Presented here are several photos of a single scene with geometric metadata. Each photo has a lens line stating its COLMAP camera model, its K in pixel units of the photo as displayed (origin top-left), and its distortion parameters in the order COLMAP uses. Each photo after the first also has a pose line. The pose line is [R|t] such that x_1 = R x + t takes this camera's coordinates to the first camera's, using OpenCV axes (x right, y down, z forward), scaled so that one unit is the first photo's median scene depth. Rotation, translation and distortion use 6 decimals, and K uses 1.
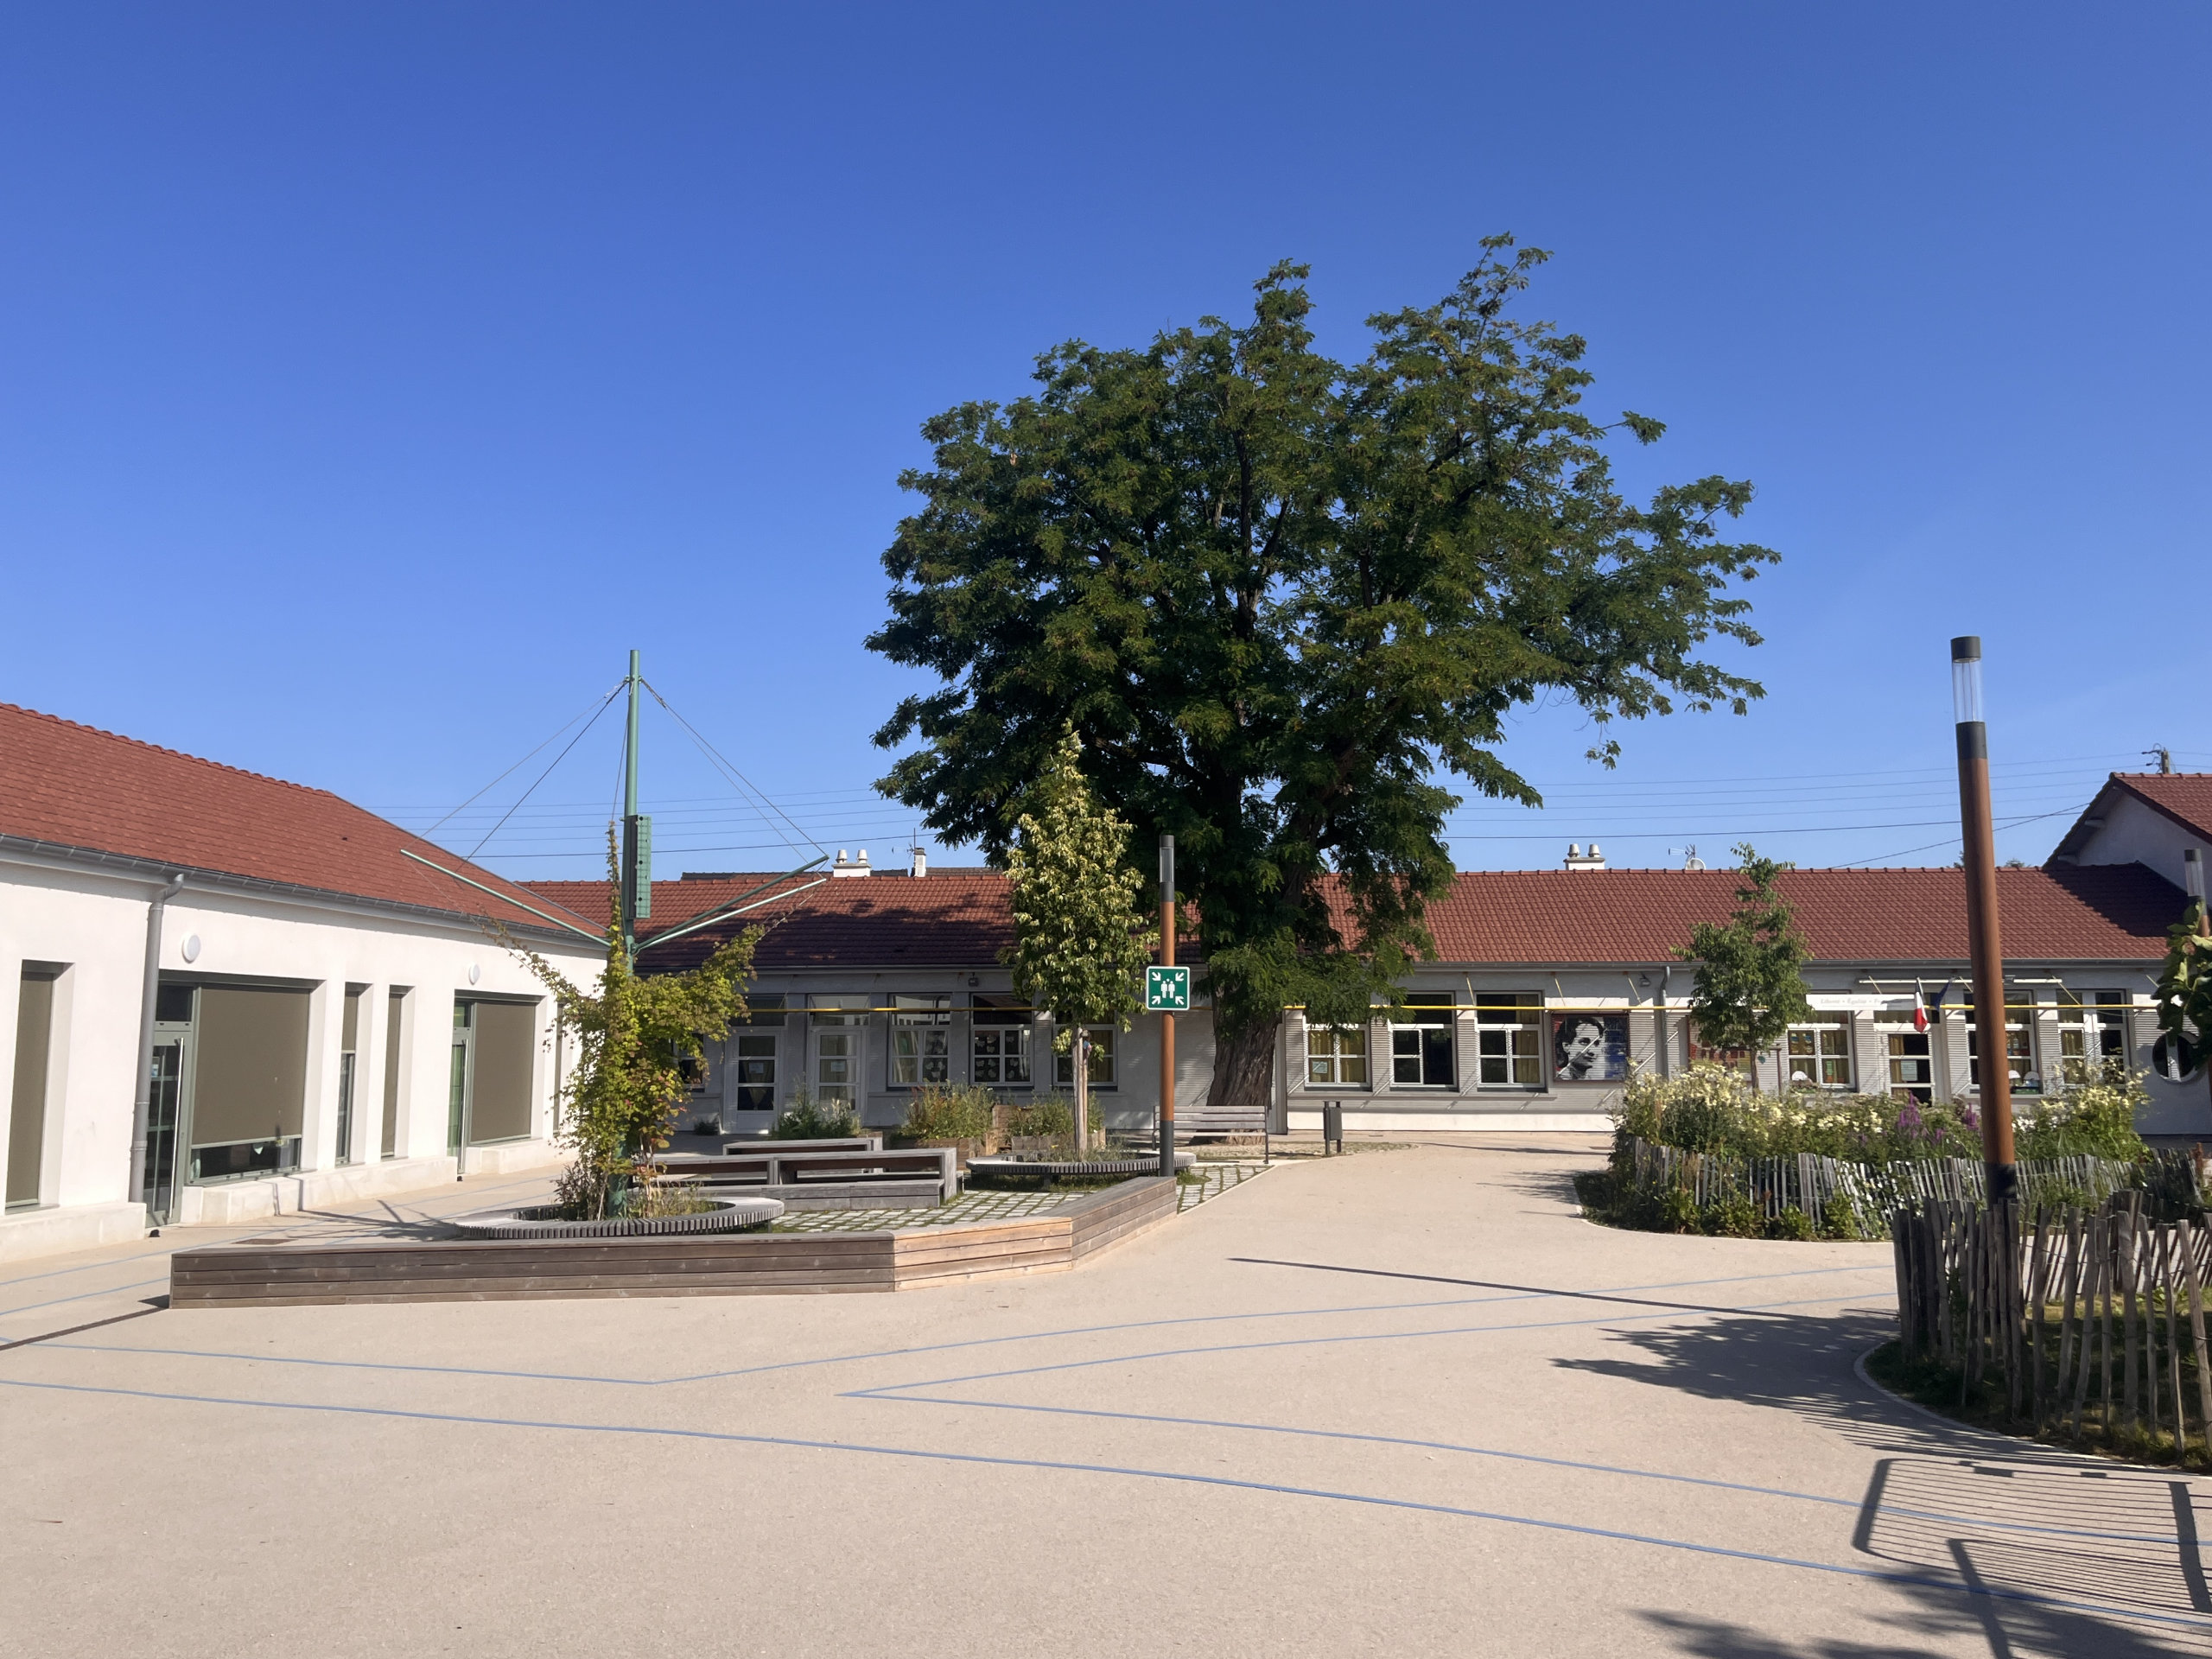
lens RADIAL K [[1683.5, 0, 1106.0], [0, 1683.5, 829.5], [0, 0, 1]] dist [0.006767, 0.003331]
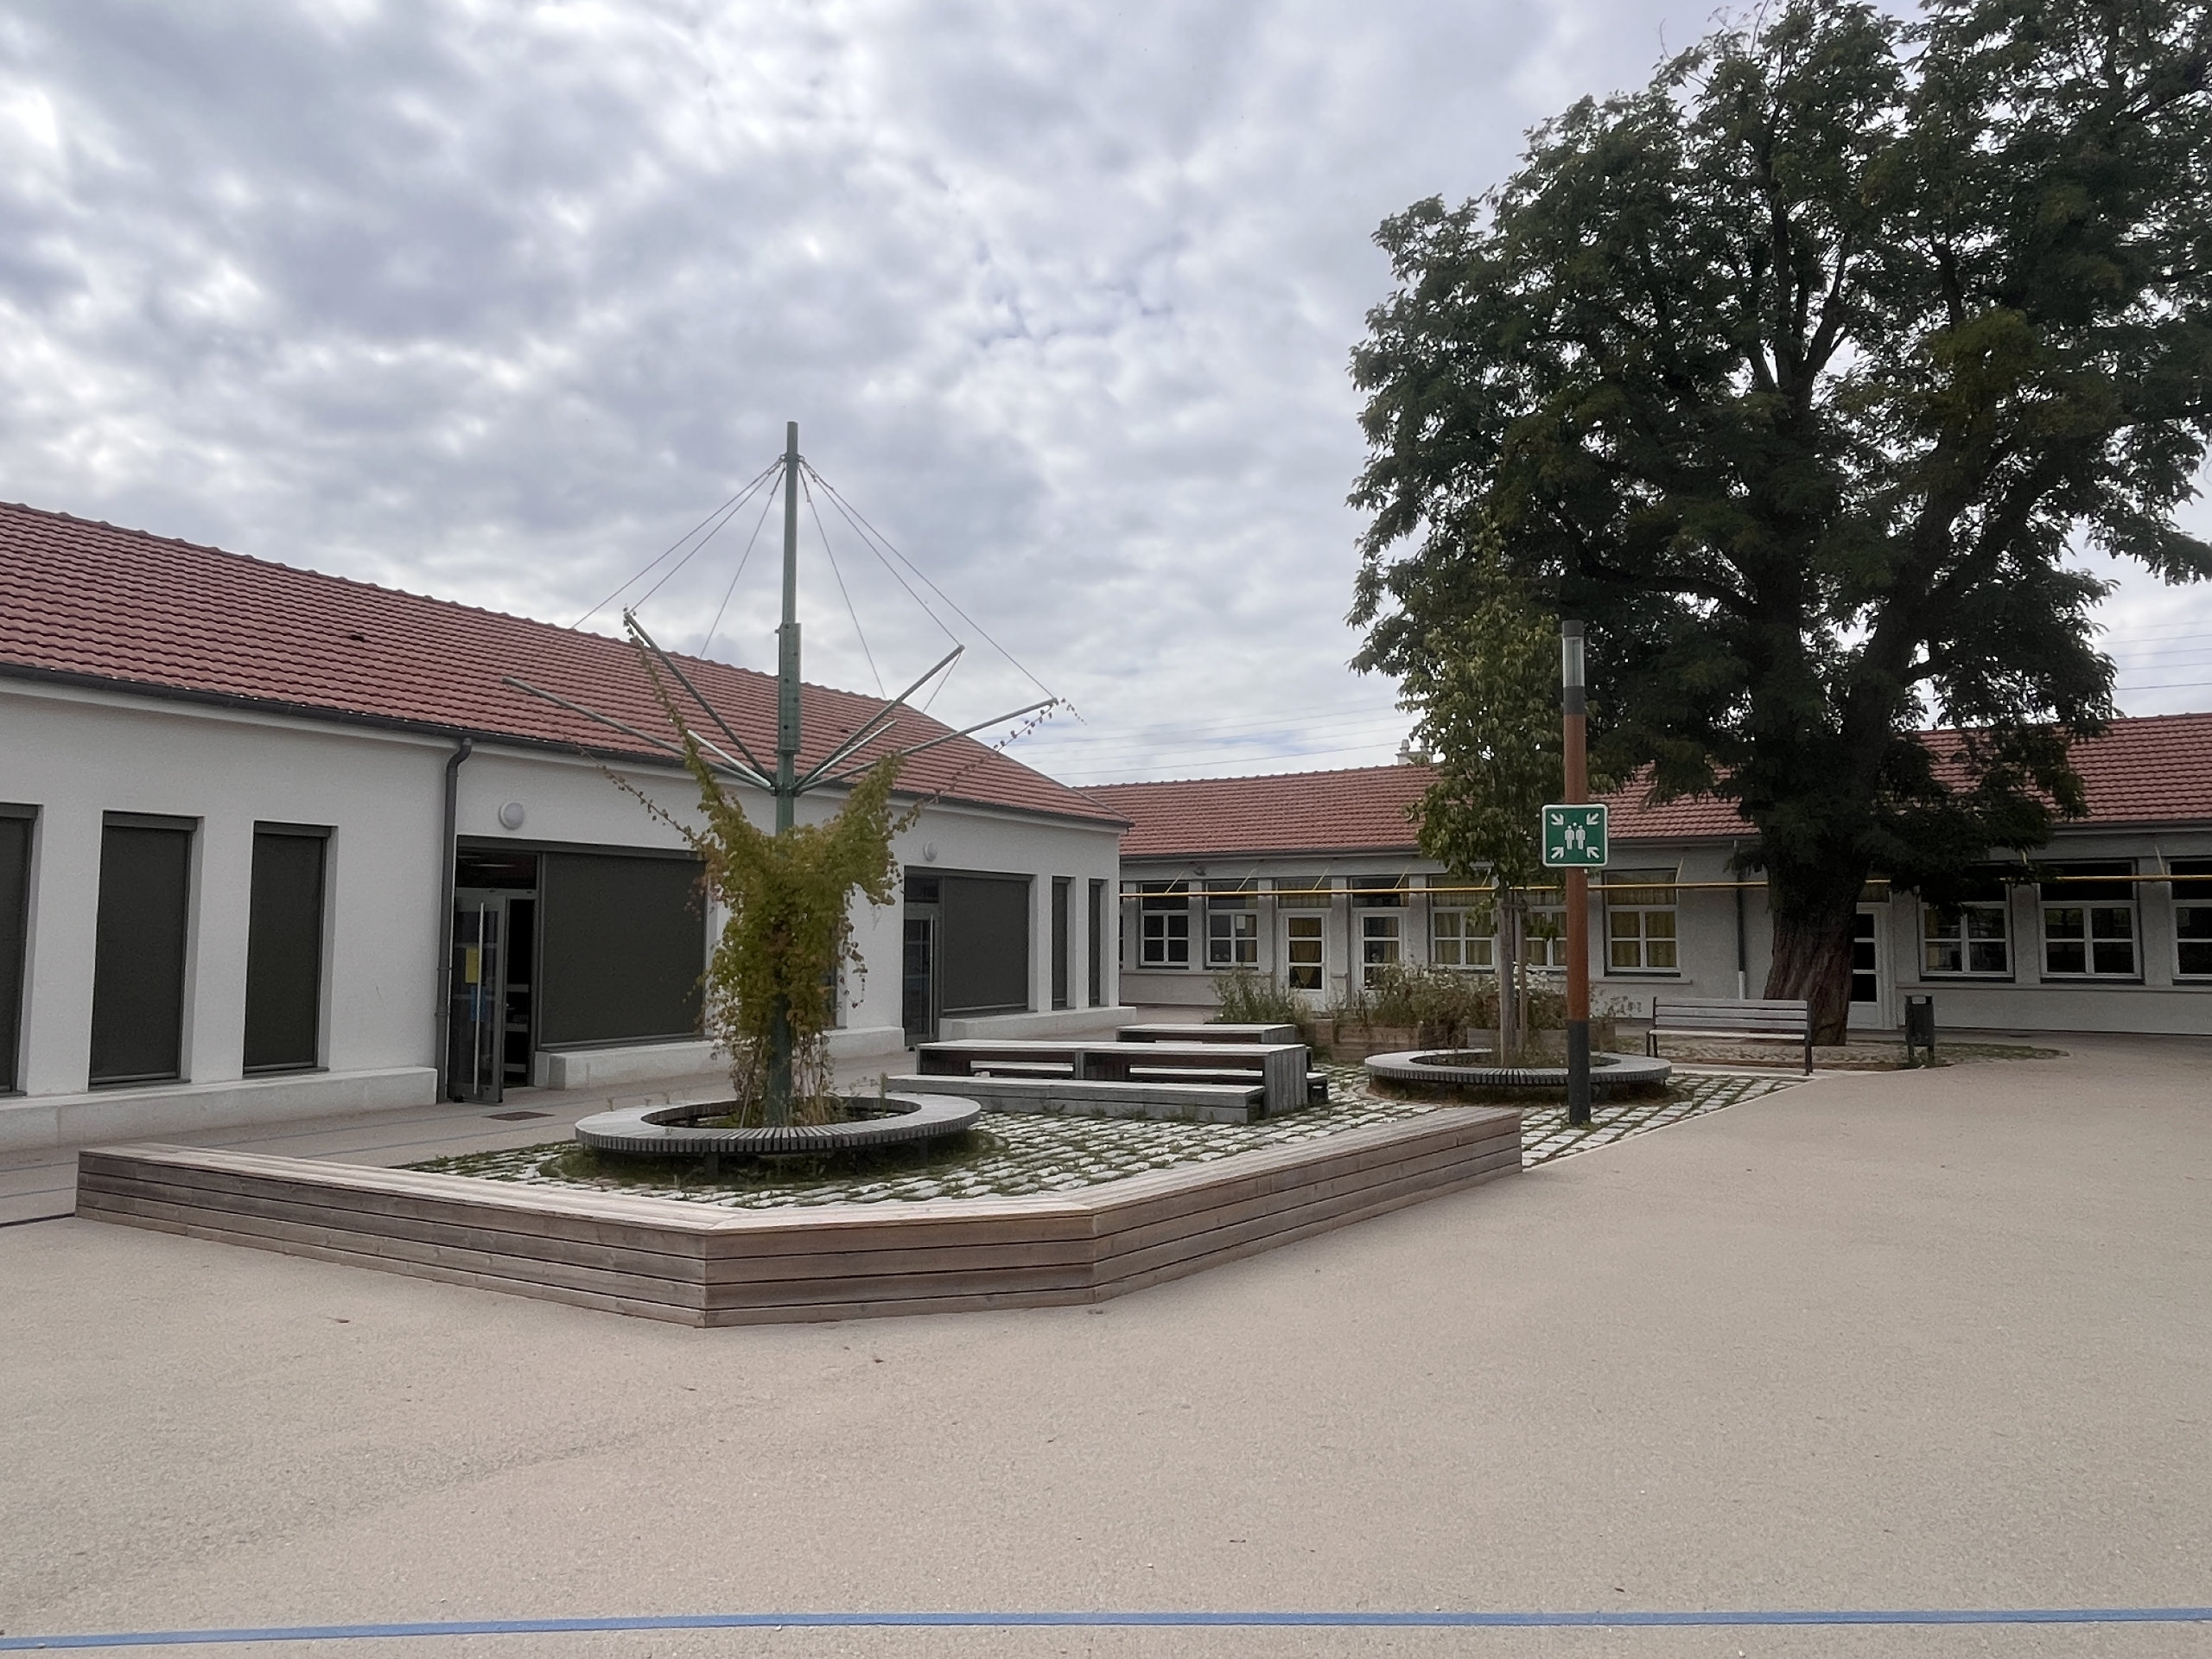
lens RADIAL K [[1378.9, 0, 1106.0], [0, 1378.9, 829.5], [0, 0, 1]] dist [-0.001600, 0.000629]
pose [[0.893382, -0.028567, -0.448388, 0.080424], [0.051750, 0.997877, 0.039533, 0.038806], [0.446307, -0.058522, 0.892964, 0.260291]]
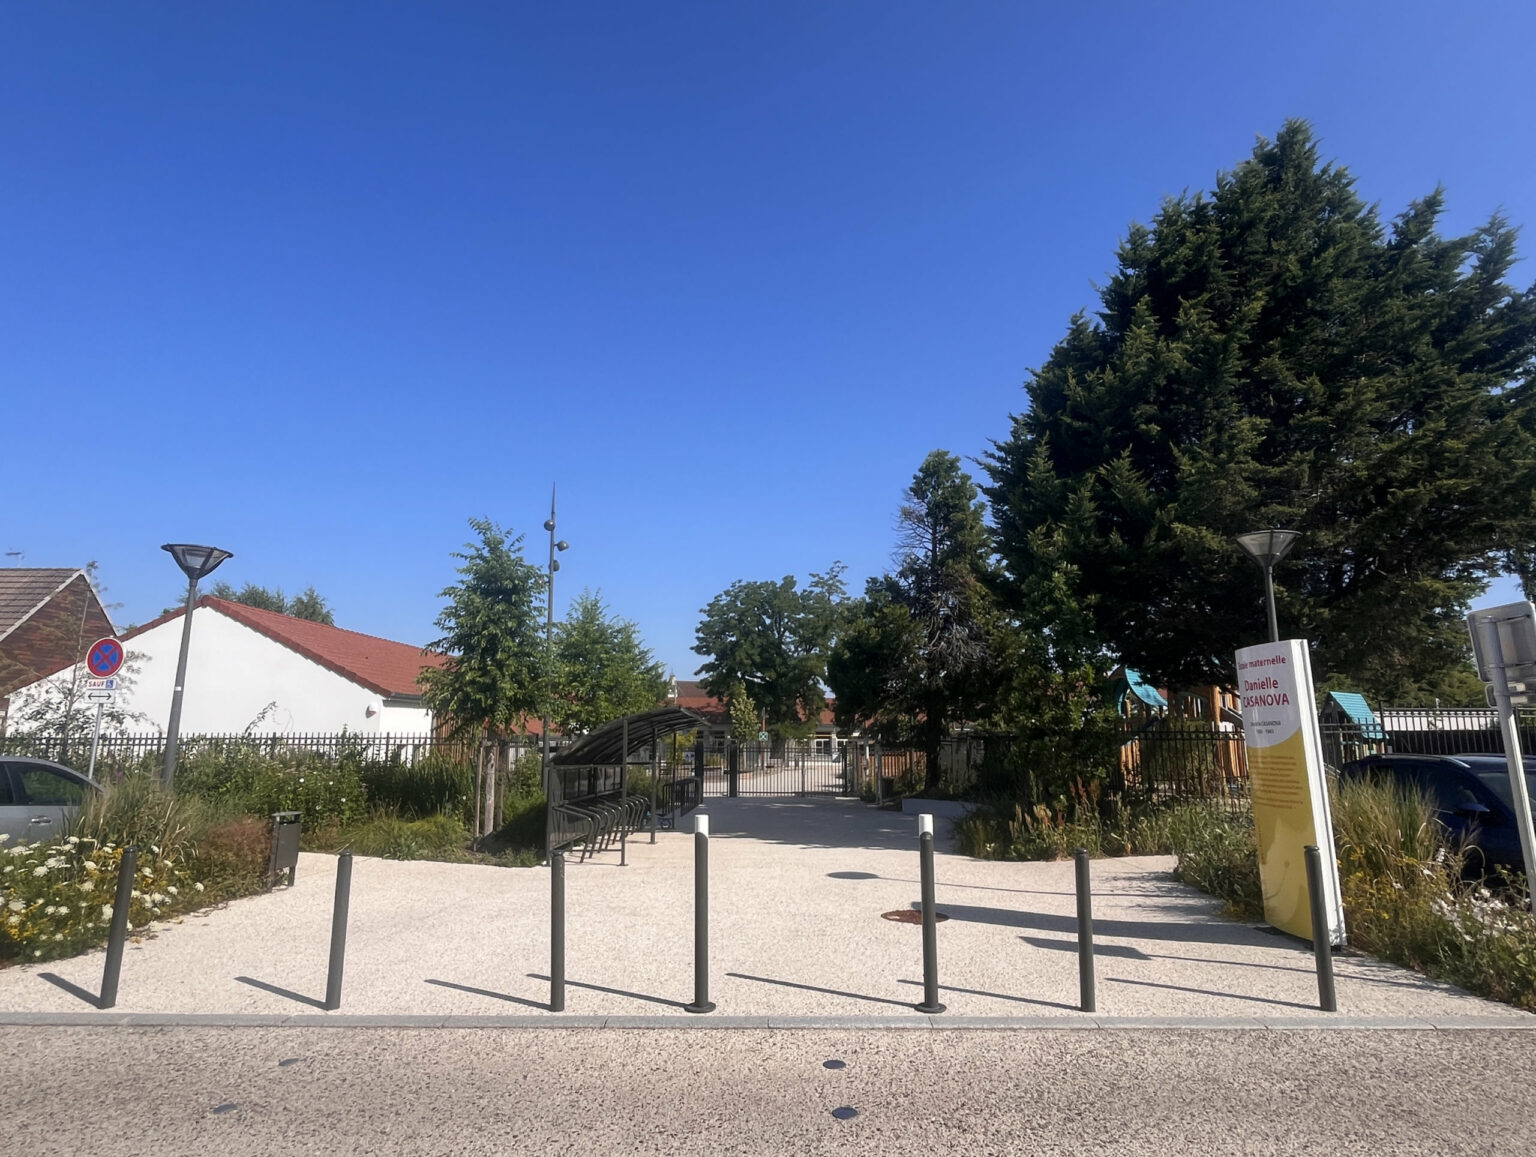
lens RADIAL K [[805.0, 0, 768.0], [0, 805.0, 578.5], [0, 0, 1]] dist [-0.000148, -0.000006]
pose [[0.998042, 0.016218, 0.060400, -0.077609], [-0.012353, 0.997884, -0.063830, -0.169852], [-0.061307, 0.062959, 0.996131, -1.105242]]
